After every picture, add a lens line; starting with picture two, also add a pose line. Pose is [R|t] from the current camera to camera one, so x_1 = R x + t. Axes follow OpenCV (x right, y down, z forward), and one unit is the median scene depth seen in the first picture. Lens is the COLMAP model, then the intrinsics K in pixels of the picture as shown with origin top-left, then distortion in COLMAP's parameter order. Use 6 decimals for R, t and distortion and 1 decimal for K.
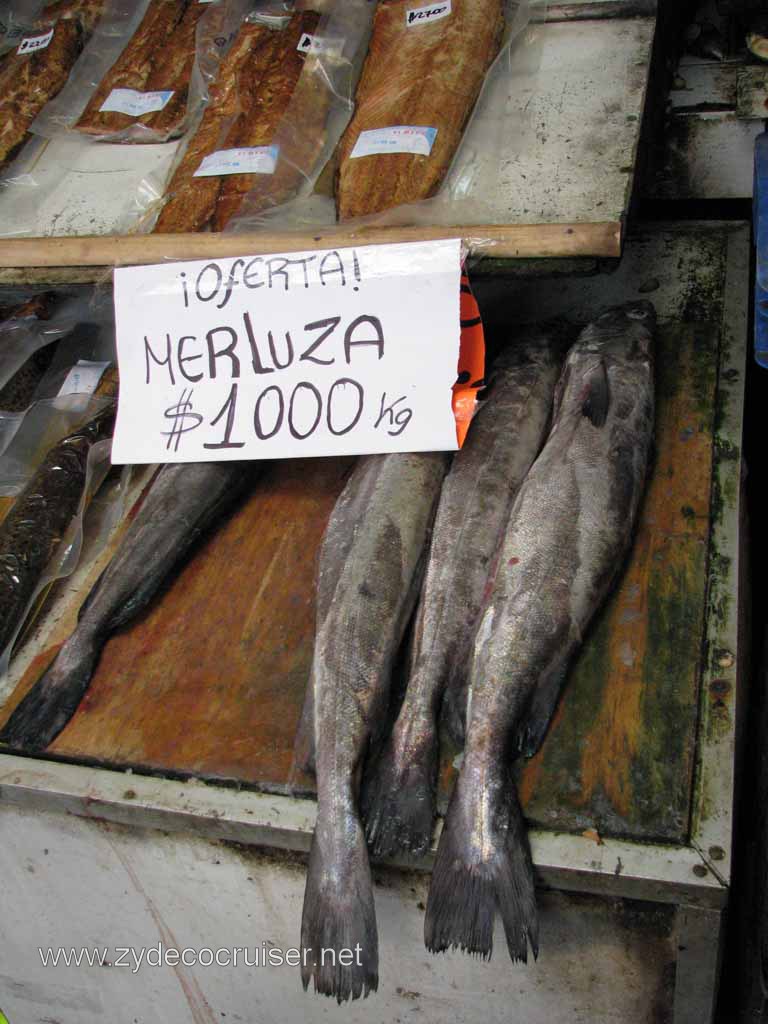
lens RADIAL K [[1130.3, 0, 384.0], [0, 1130.3, 512.0], [0, 0, 1]] dist [-0.191872, 0.256418]
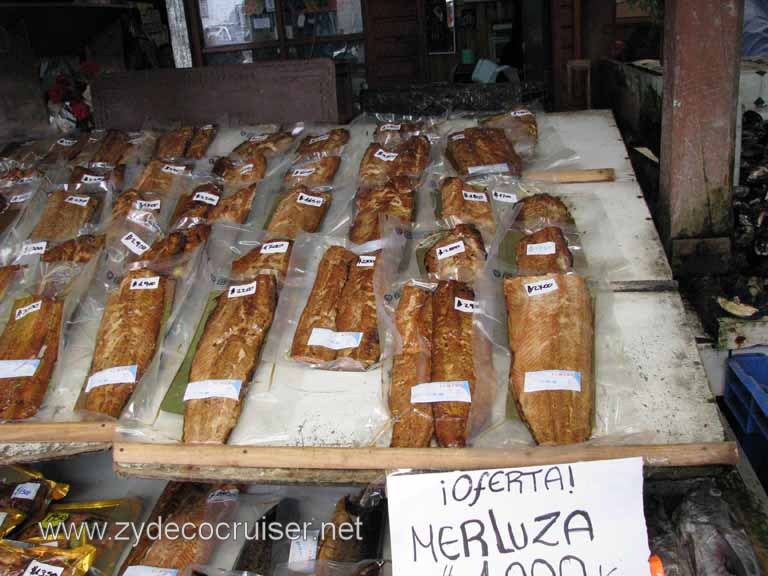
lens RADIAL K [[847.7, 0, 384.0], [0, 847.7, 288.0], [0, 0, 1]] dist [-0.191872, 0.256418]
pose [[0.983359, 0.018612, 0.180719, -0.431838], [0.039914, 0.948302, -0.314848, -0.111384], [-0.177236, 0.316822, 0.931778, -0.043637]]
